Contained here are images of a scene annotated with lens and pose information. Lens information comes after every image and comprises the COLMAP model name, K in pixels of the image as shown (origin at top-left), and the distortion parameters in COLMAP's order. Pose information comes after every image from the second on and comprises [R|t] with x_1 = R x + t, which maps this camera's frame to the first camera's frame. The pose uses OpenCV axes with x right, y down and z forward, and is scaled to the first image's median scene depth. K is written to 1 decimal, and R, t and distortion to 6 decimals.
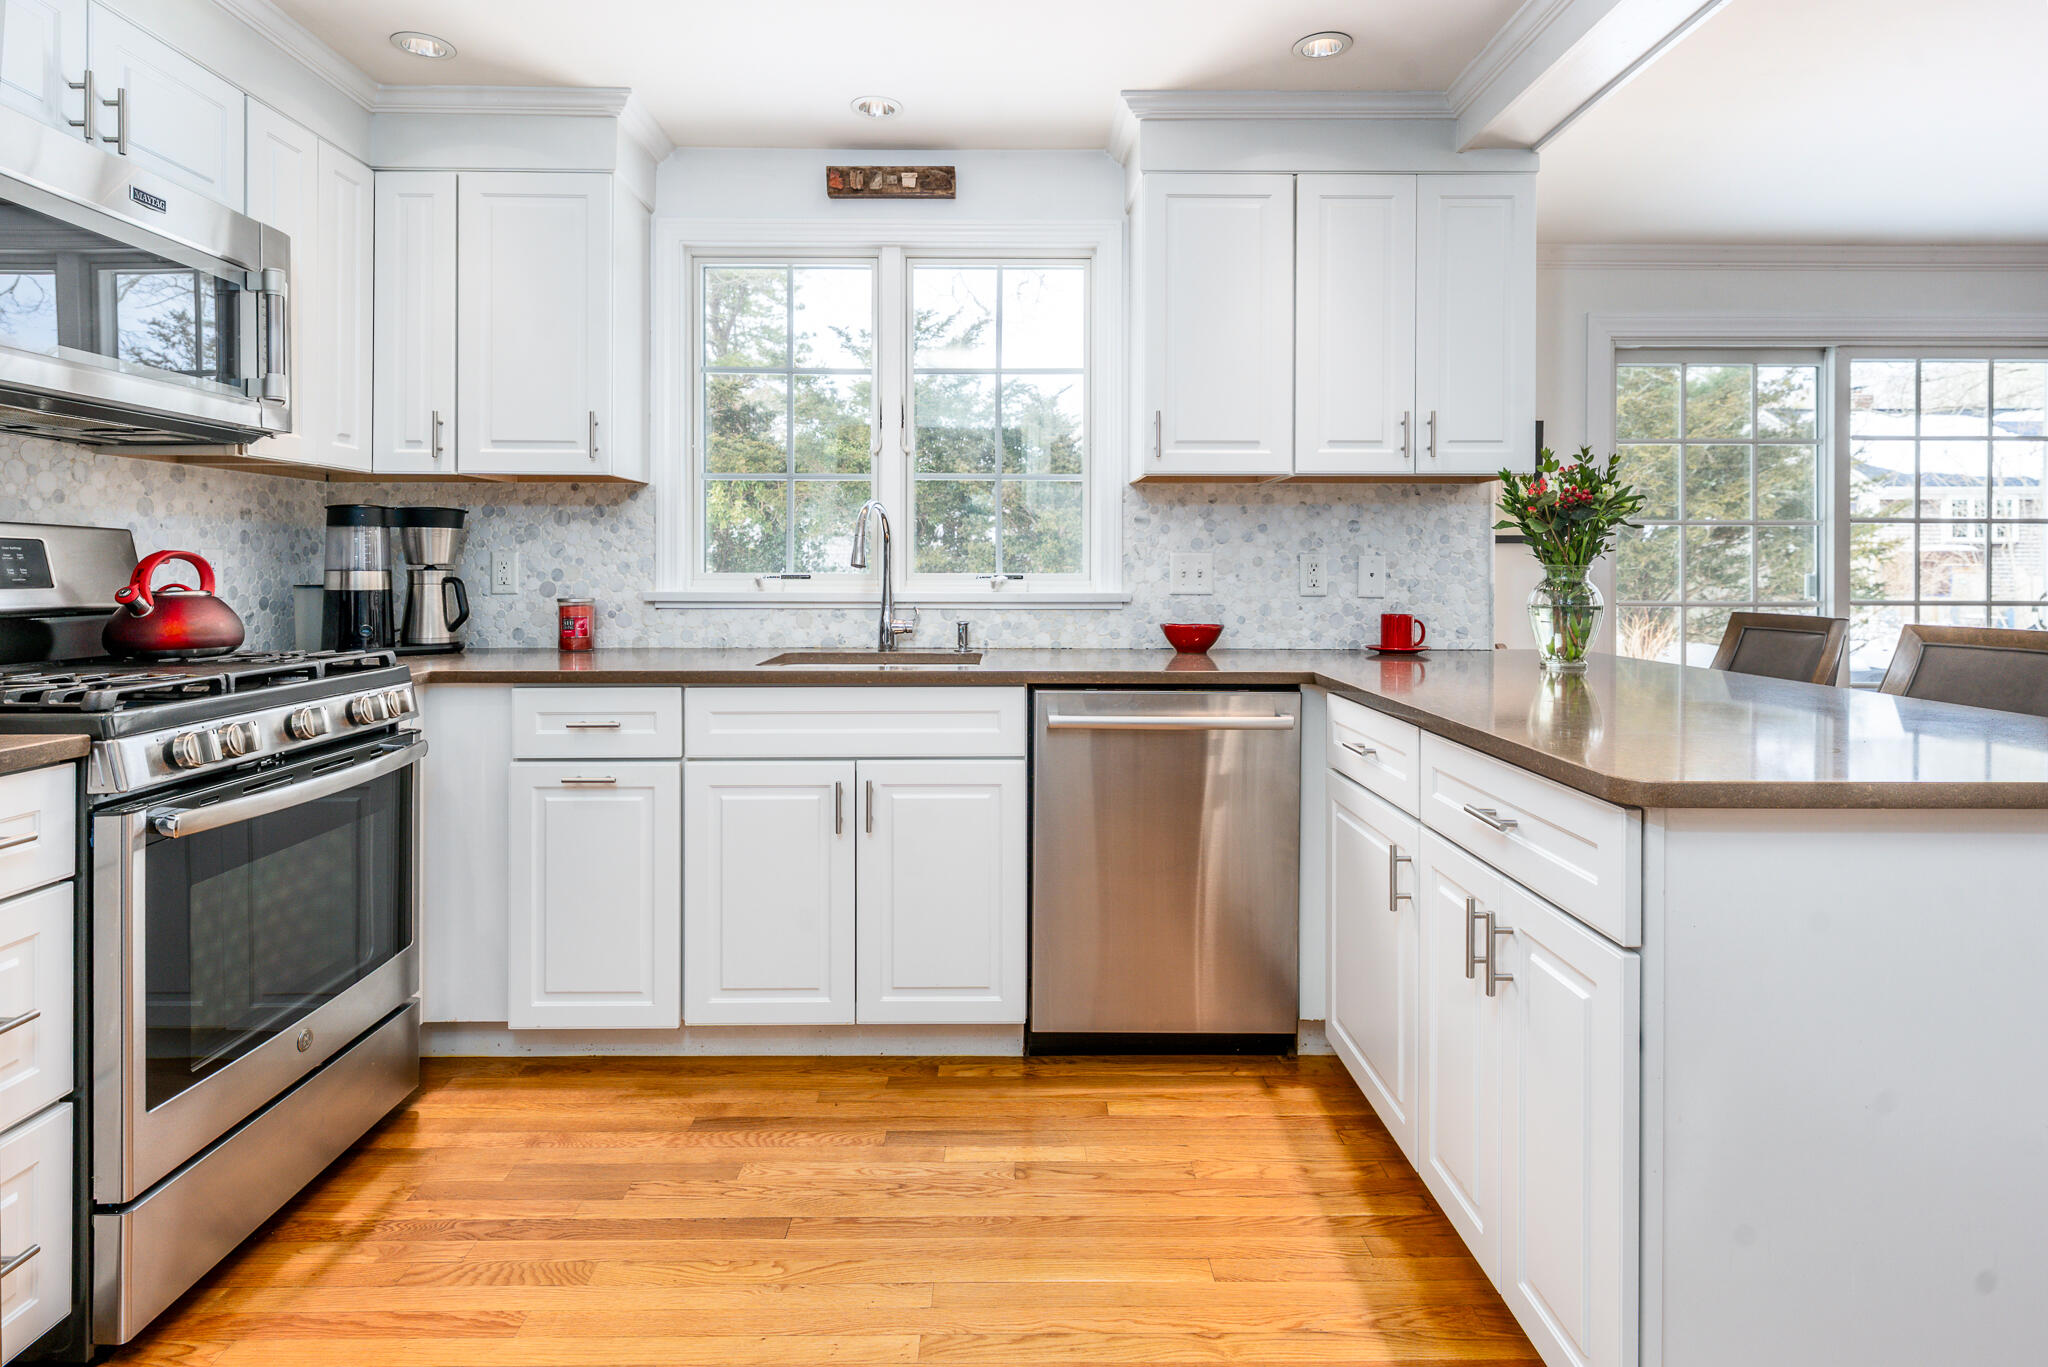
lens RADIAL K [[1106.7, 0, 1016.3], [0, 1106.7, 565.3], [0, 0, 1]] dist [0.013923, 0.000466]
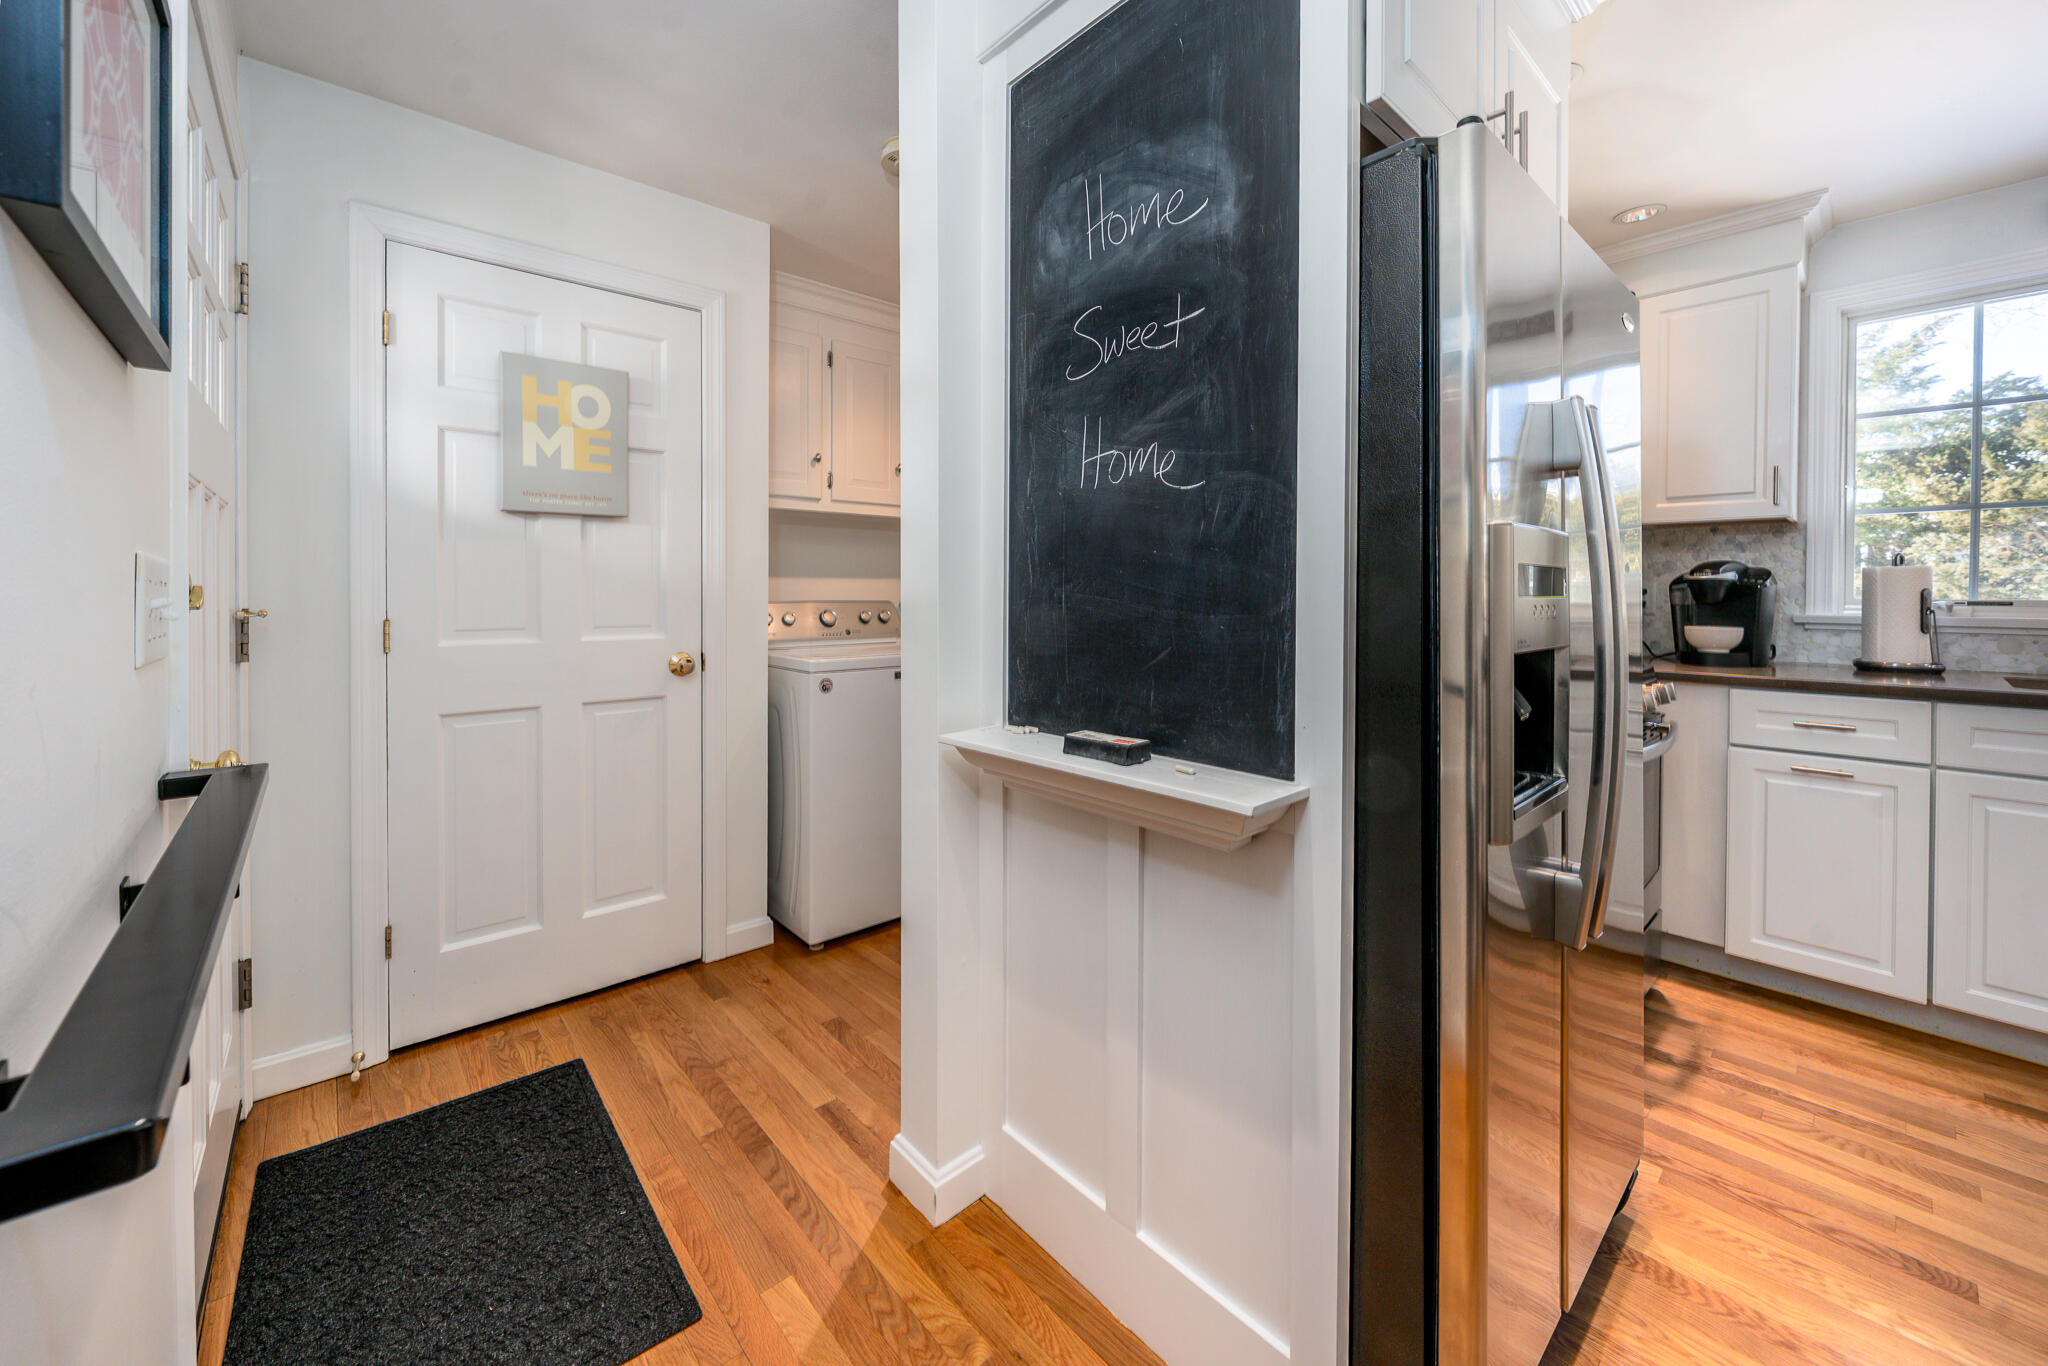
lens RADIAL K [[777.7, 0, 950.0], [0, 777.7, 598.5], [0, 0, 1]] dist [-0.010003, -0.000533]
pose [[0.632733, 0.010107, -0.774304, -0.307707], [-0.000347, 0.999918, 0.012769, -0.004967], [0.774370, -0.007810, 0.632685, -0.236116]]
